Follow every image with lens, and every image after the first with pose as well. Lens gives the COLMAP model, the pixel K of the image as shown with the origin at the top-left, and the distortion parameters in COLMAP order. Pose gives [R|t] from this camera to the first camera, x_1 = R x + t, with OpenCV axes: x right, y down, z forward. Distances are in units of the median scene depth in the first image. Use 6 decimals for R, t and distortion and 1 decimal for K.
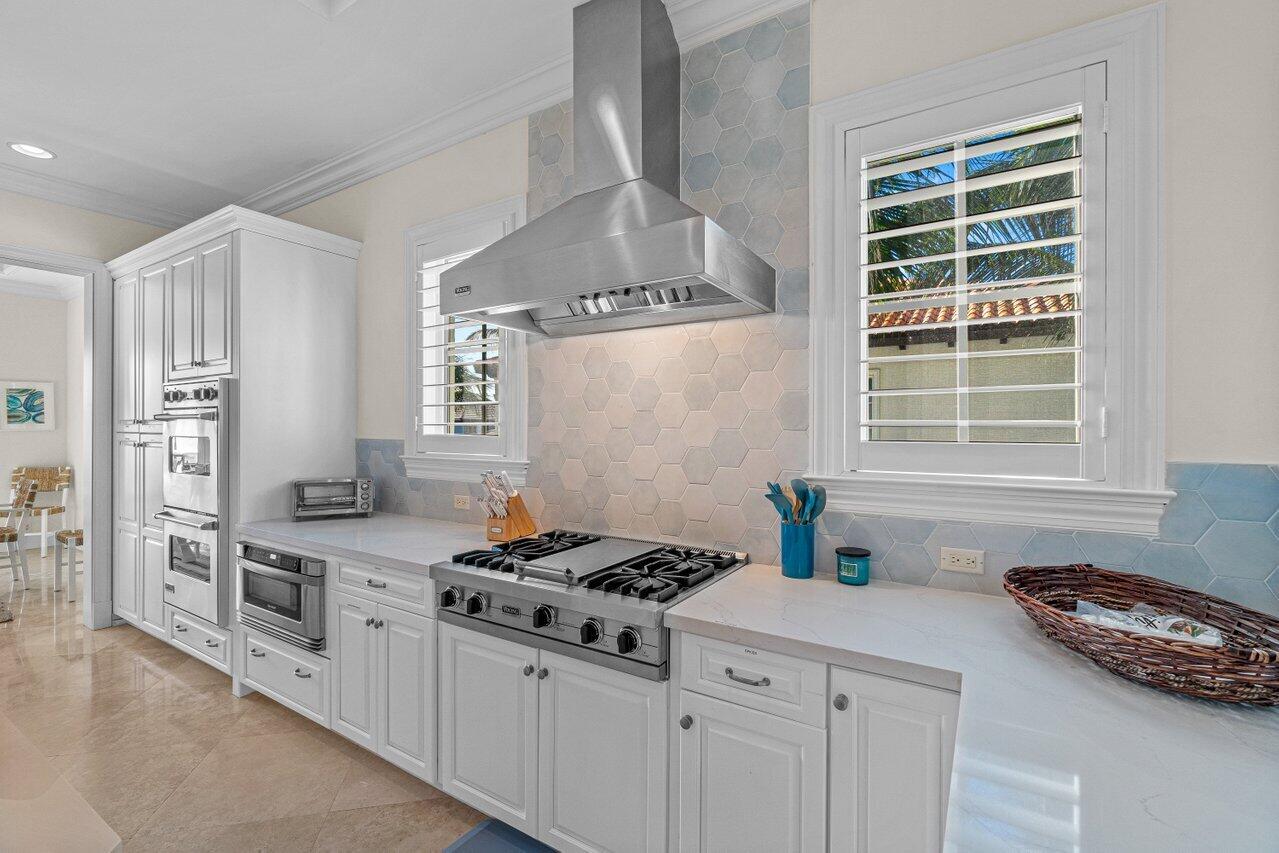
lens RADIAL K [[559.9, 0, 637.8], [0, 559.9, 429.6], [0, 0, 1]] dist [-0.003359, -0.000371]
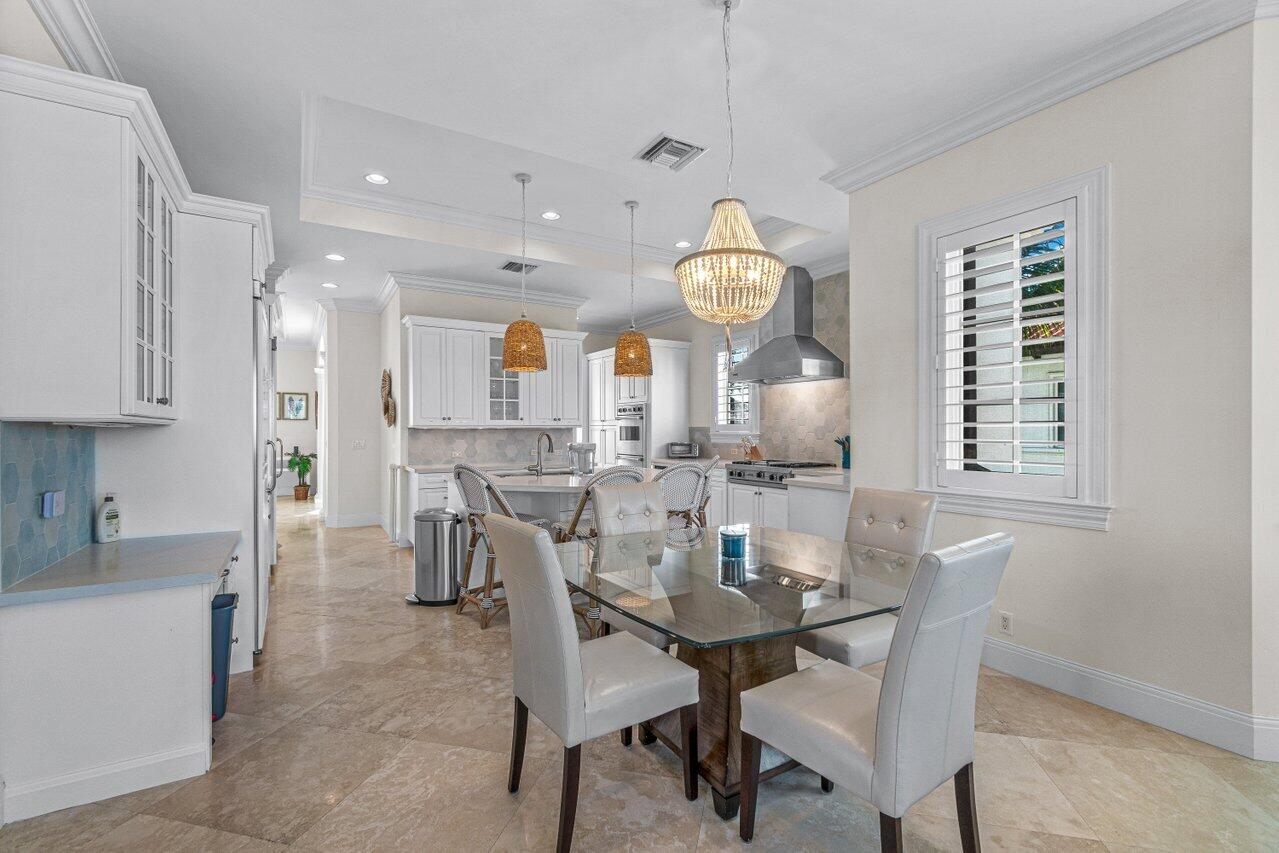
lens RADIAL K [[559.9, 0, 637.8], [0, 559.9, 429.6], [0, 0, 1]] dist [-0.003359, -0.000371]
pose [[0.897051, -0.004931, -0.441899, 0.522067], [0.002597, 0.999979, -0.005886, 0.063412], [0.441919, 0.004133, 0.897045, -1.846137]]
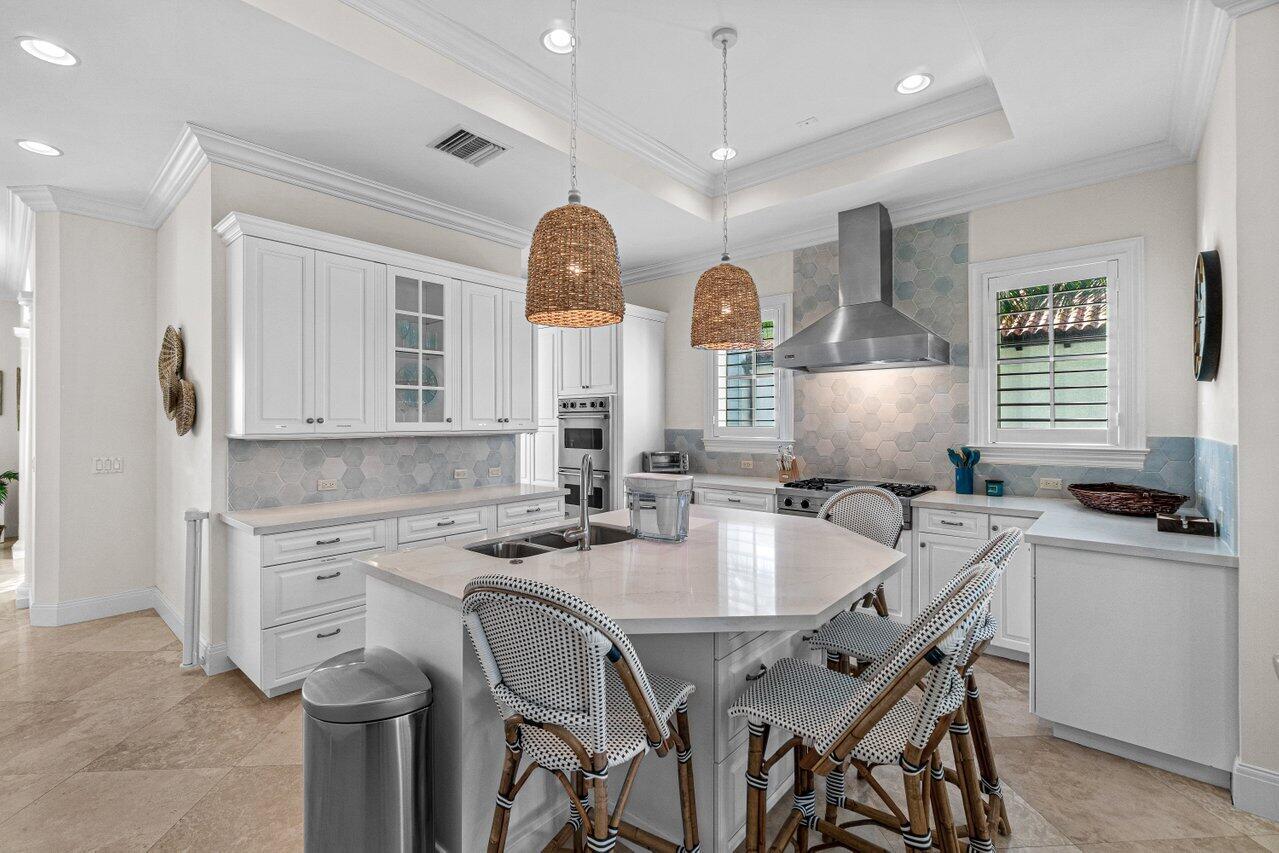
lens RADIAL K [[562.1, 0, 634.4], [0, 562.1, 418.3], [0, 0, 1]] dist [-0.002710, 0.000146]
pose [[0.987192, -0.004587, -0.159473, -0.510820], [0.003100, 0.999949, -0.009571, -0.000577], [0.159508, 0.008954, 0.987156, -1.080909]]
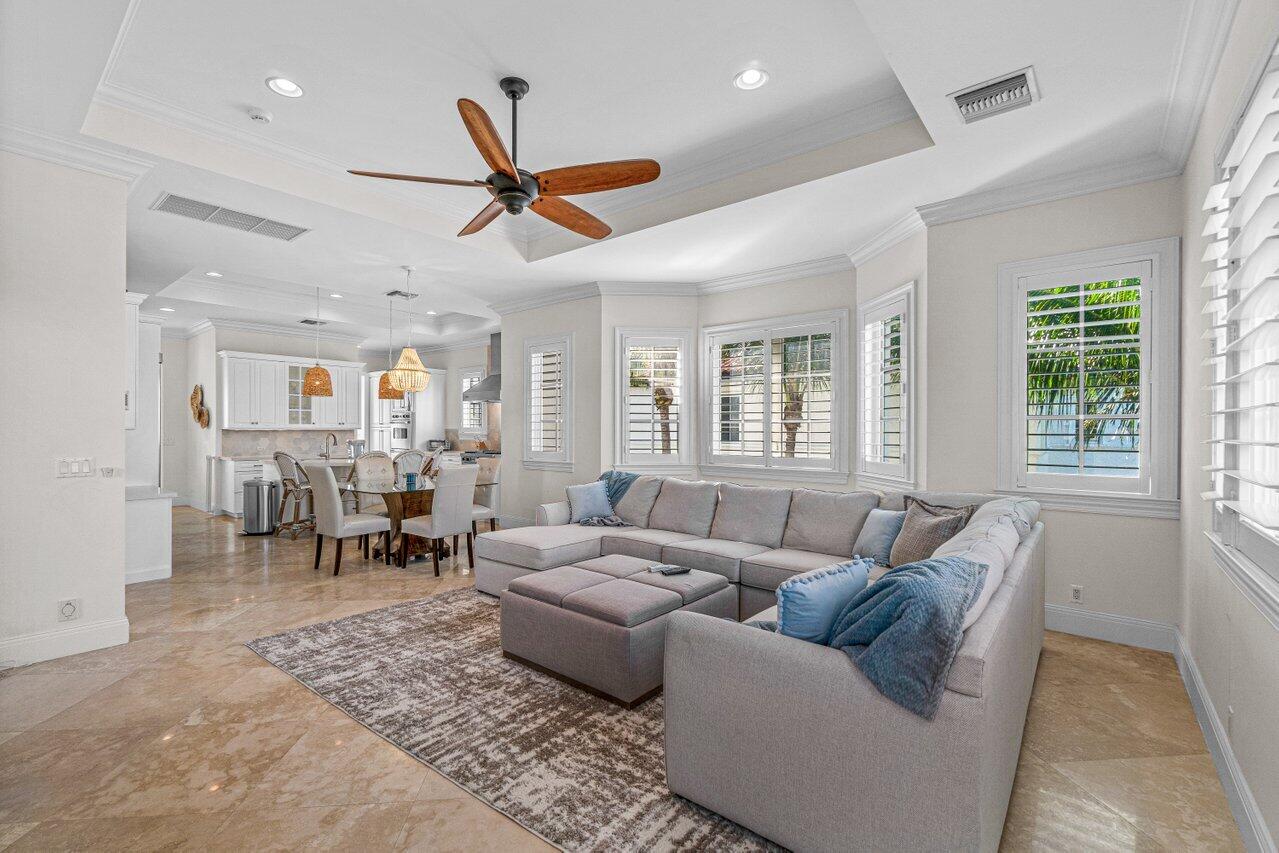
lens RADIAL K [[559.9, 0, 637.8], [0, 559.9, 429.6], [0, 0, 1]] dist [-0.003359, -0.000371]
pose [[0.992068, 0.000096, -0.125701, 1.645170], [-0.000424, 0.999997, -0.002577, 0.044988], [0.125700, 0.002610, 0.992065, -3.377112]]
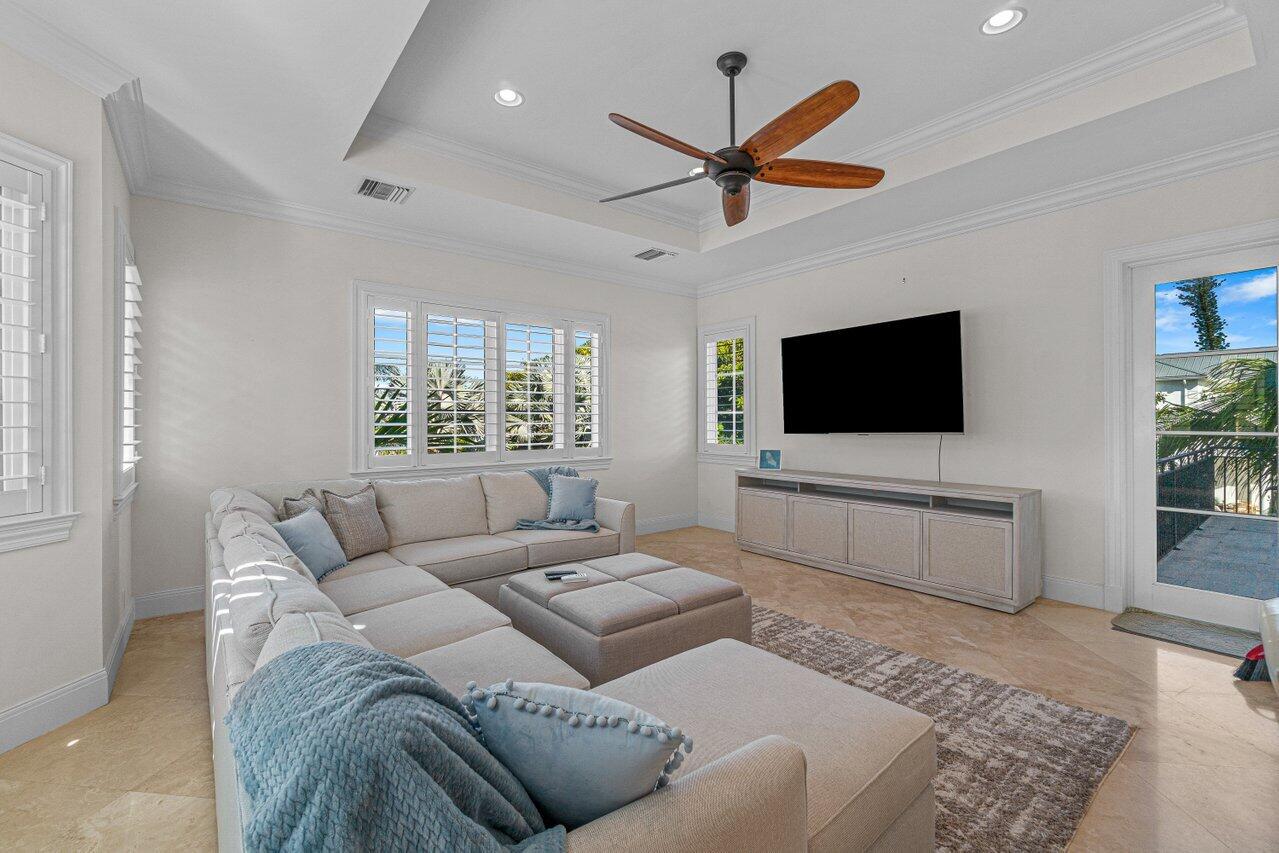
lens RADIAL K [[556.5, 0, 625.2], [0, 556.5, 414.2], [0, 0, 1]] dist [-0.003418, -0.000034]
pose [[-0.940031, 0.001356, 0.341087, 0.907015], [0.001445, 0.999999, 0.000007, 0.026163], [-0.341086, 0.000500, -0.940032, -0.518380]]
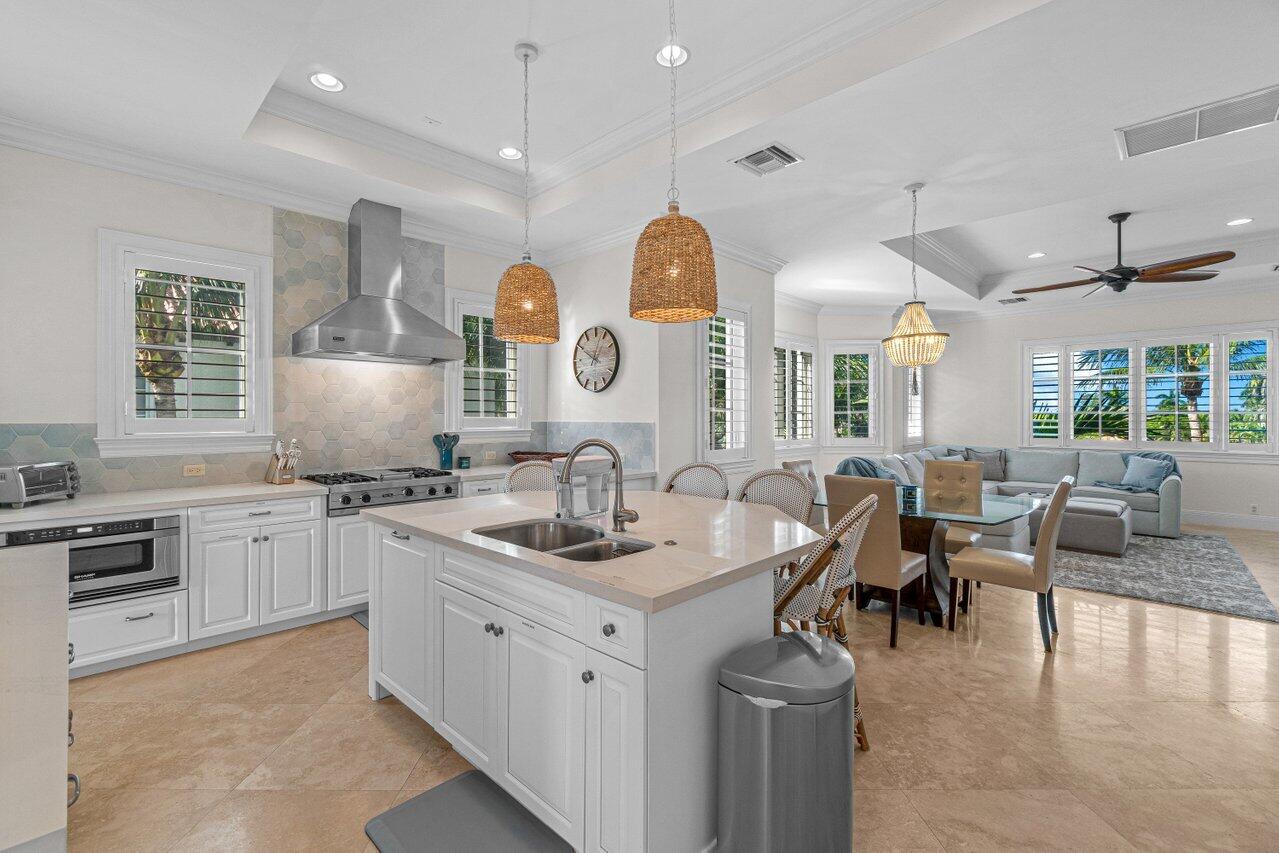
lens RADIAL K [[556.5, 0, 625.2], [0, 556.5, 414.2], [0, 0, 1]] dist [-0.003418, -0.000034]
pose [[0.219235, 0.001678, 0.975671, -1.787177], [0.006266, 0.999975, -0.003127, 0.015520], [-0.975652, 0.006799, 0.219219, -0.320649]]
